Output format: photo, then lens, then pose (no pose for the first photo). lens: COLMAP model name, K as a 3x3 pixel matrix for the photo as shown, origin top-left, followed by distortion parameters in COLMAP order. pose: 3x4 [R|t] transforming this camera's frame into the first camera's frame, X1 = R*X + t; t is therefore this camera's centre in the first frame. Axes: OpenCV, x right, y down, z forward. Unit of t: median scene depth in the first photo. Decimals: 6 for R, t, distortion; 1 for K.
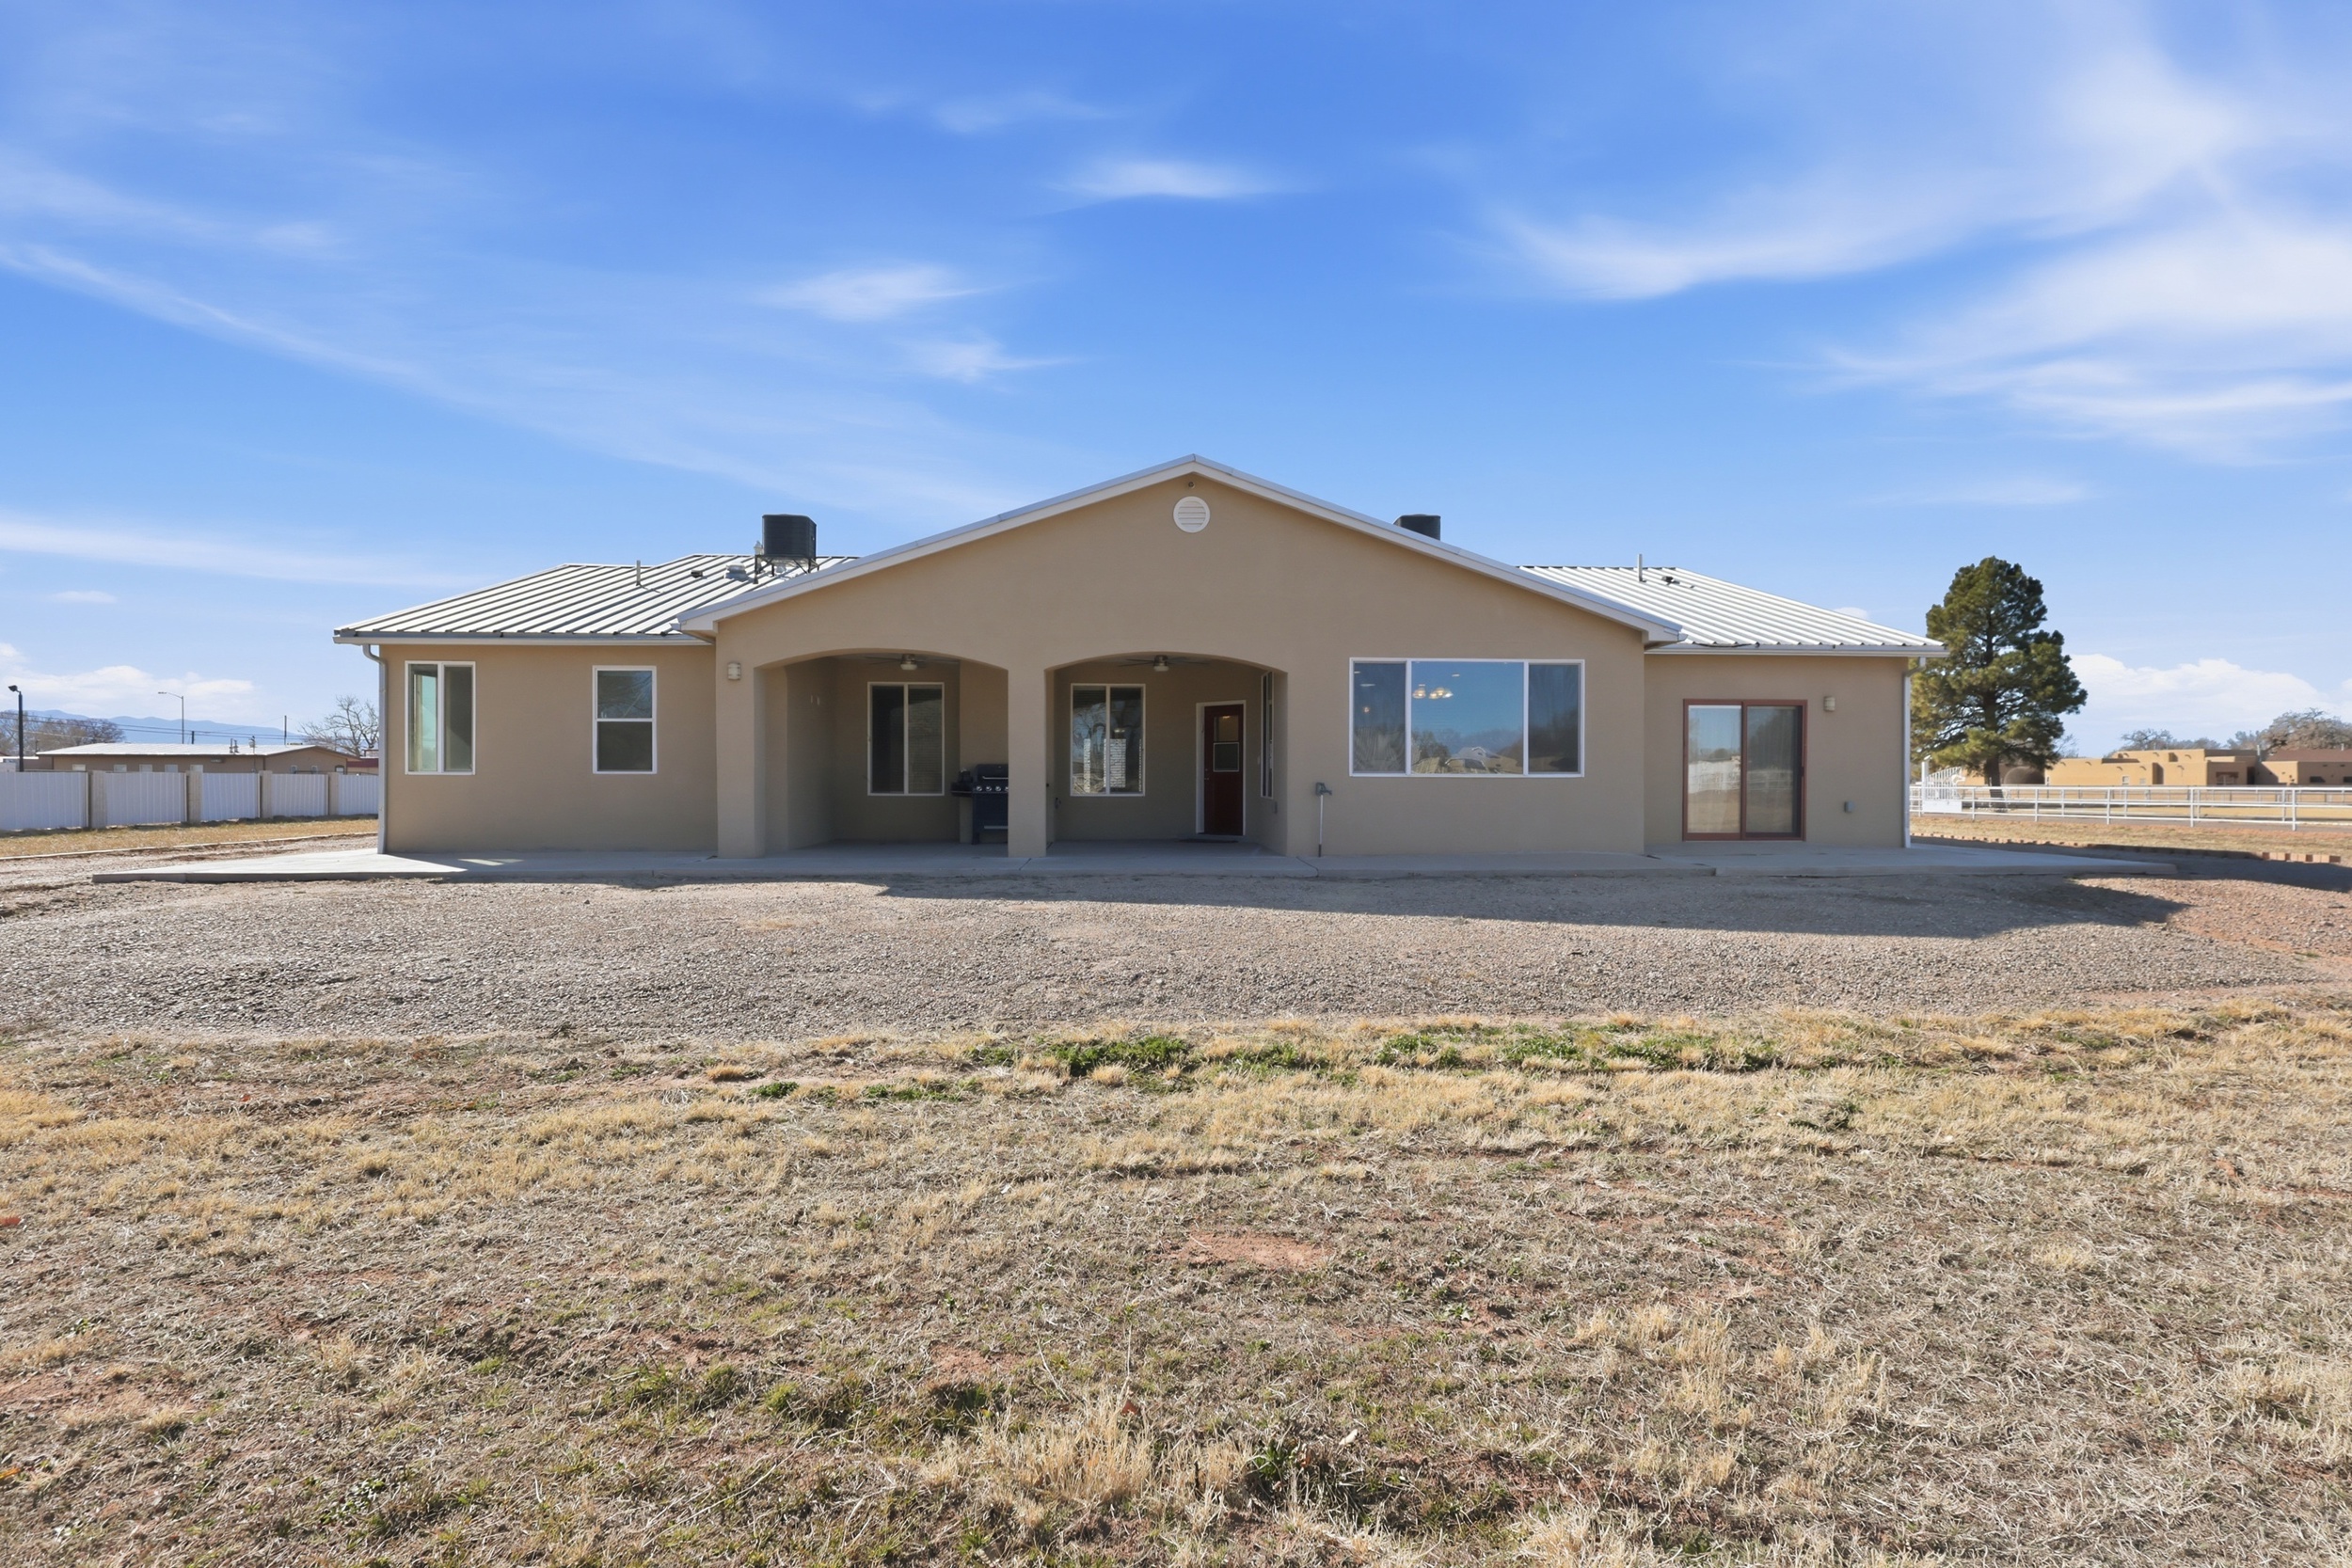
lens RADIAL K [[1076.9, 0, 1174.2], [0, 1076.9, 789.5], [0, 0, 1]] dist [0.000249, -0.000510]
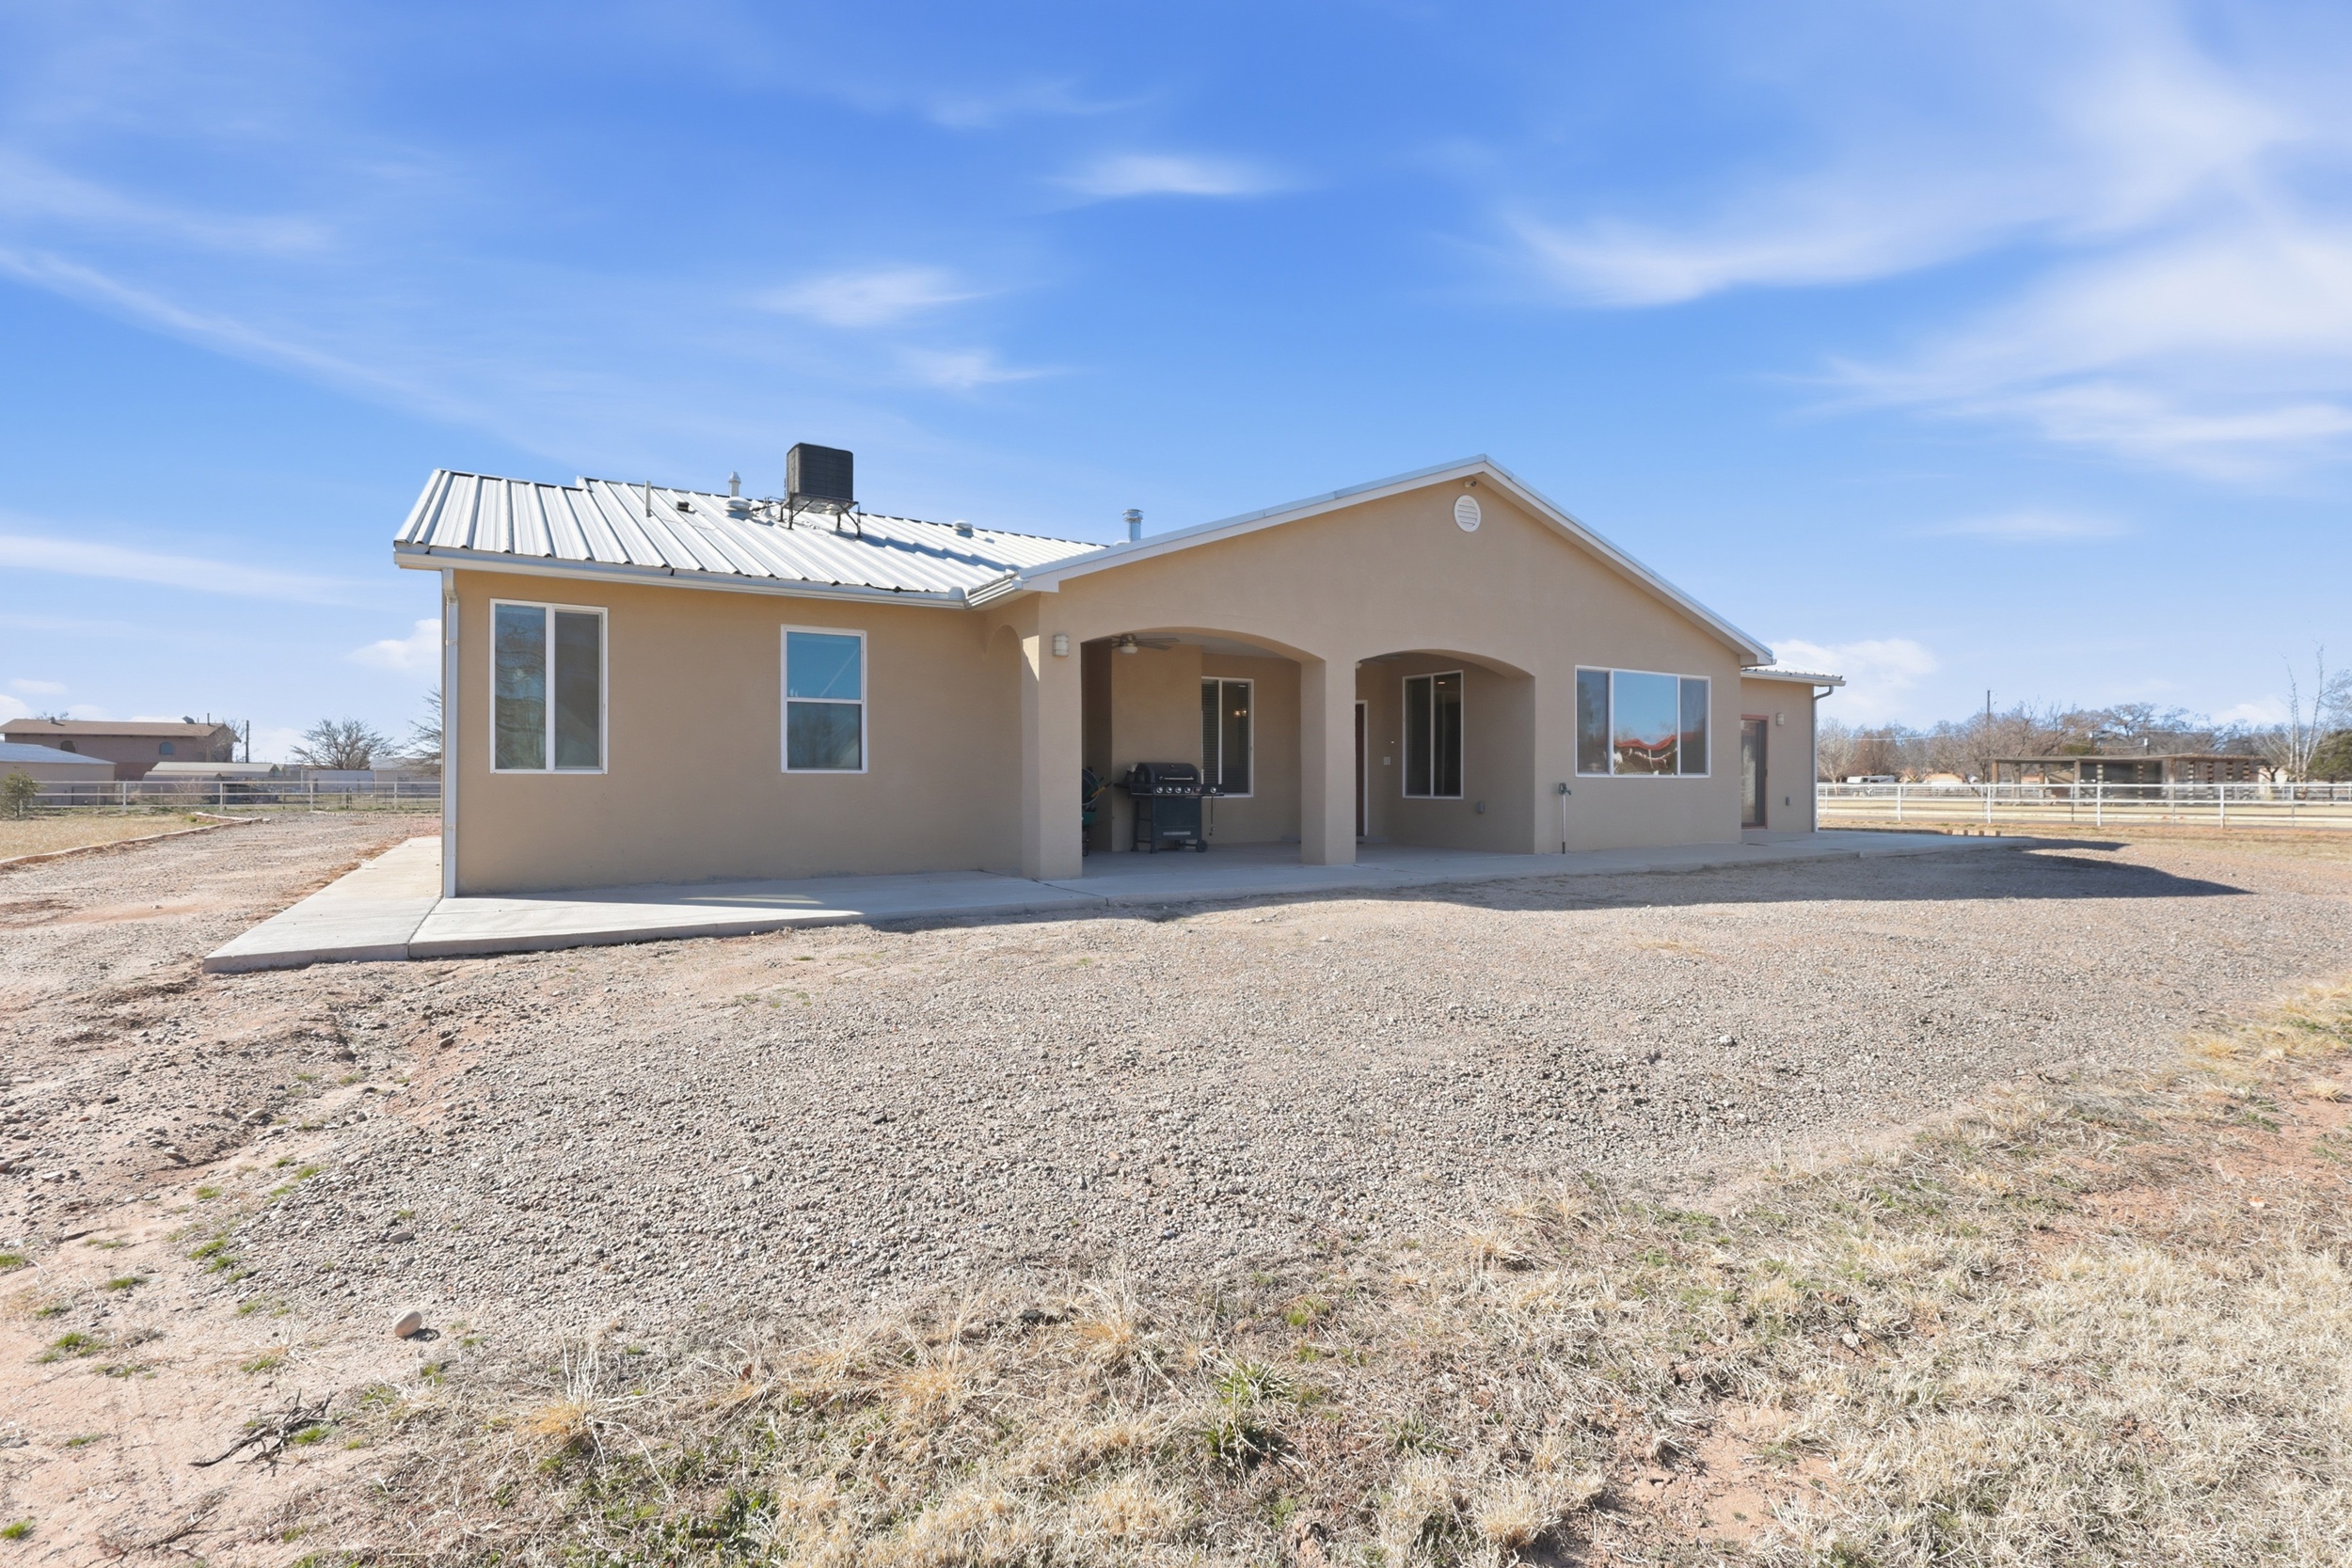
lens RADIAL K [[1076.9, 0, 1175.3], [0, 1076.9, 776.9], [0, 0, 1]] dist [0.000249, -0.000510]
pose [[0.882655, -0.000162, 0.470022, -0.680431], [0.003803, 0.999970, -0.006798, -0.006888], [-0.470007, 0.007788, 0.882628, 0.246672]]
